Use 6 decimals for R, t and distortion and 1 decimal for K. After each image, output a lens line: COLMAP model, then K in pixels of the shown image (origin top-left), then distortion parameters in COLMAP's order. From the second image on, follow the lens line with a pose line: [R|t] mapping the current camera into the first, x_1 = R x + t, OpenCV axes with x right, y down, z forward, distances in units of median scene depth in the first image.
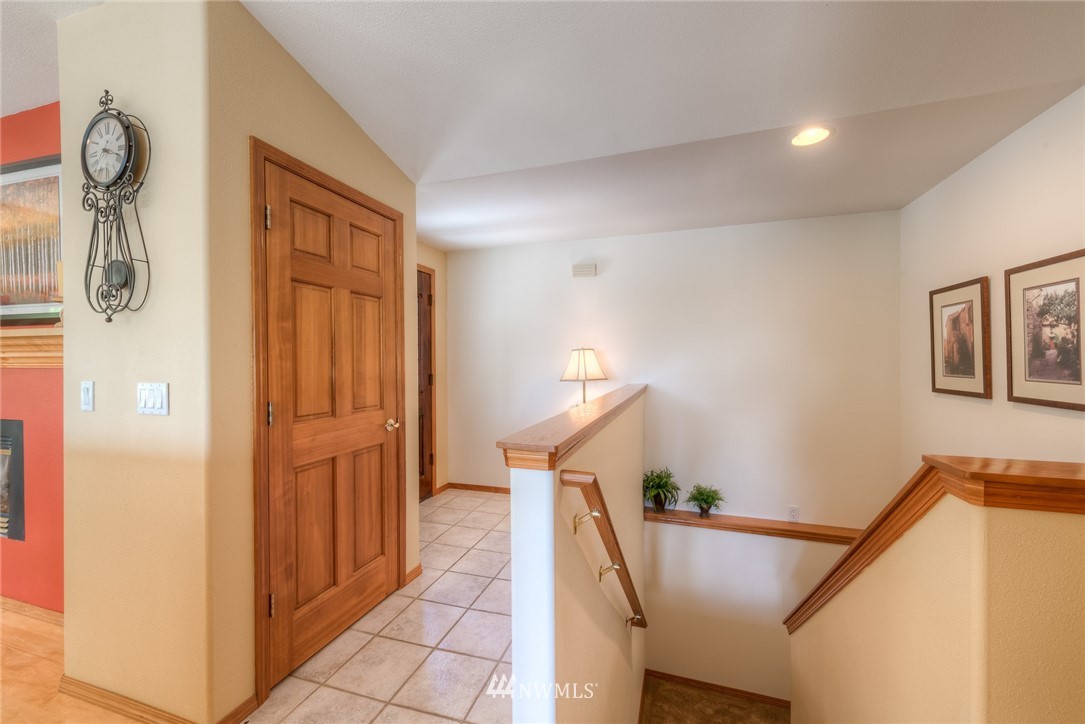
lens RADIAL K [[426.8, 0, 545.9], [0, 426.8, 362.8], [0, 0, 1]] dist [0.014176, 0.000005]
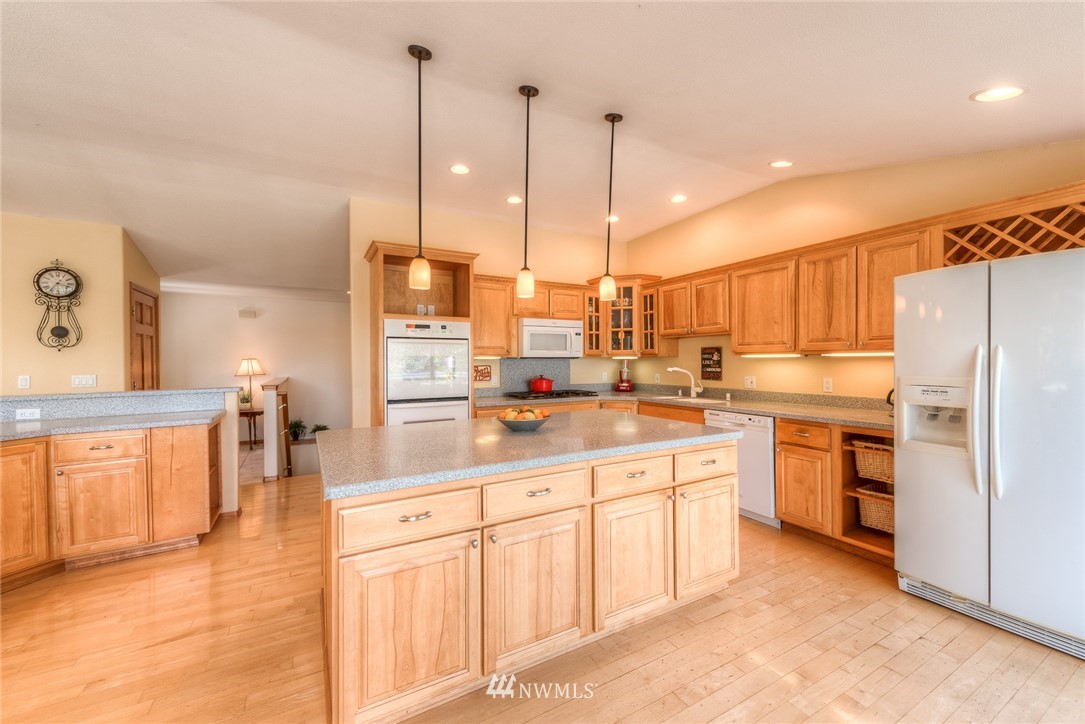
lens RADIAL K [[426.8, 0, 546.2], [0, 426.8, 365.9], [0, 0, 1]] dist [0.014176, 0.000005]
pose [[0.683633, -0.003334, 0.729819, -0.399050], [0.001292, 0.999994, 0.003358, -0.005510], [-0.729825, -0.001353, 0.683632, -1.236684]]
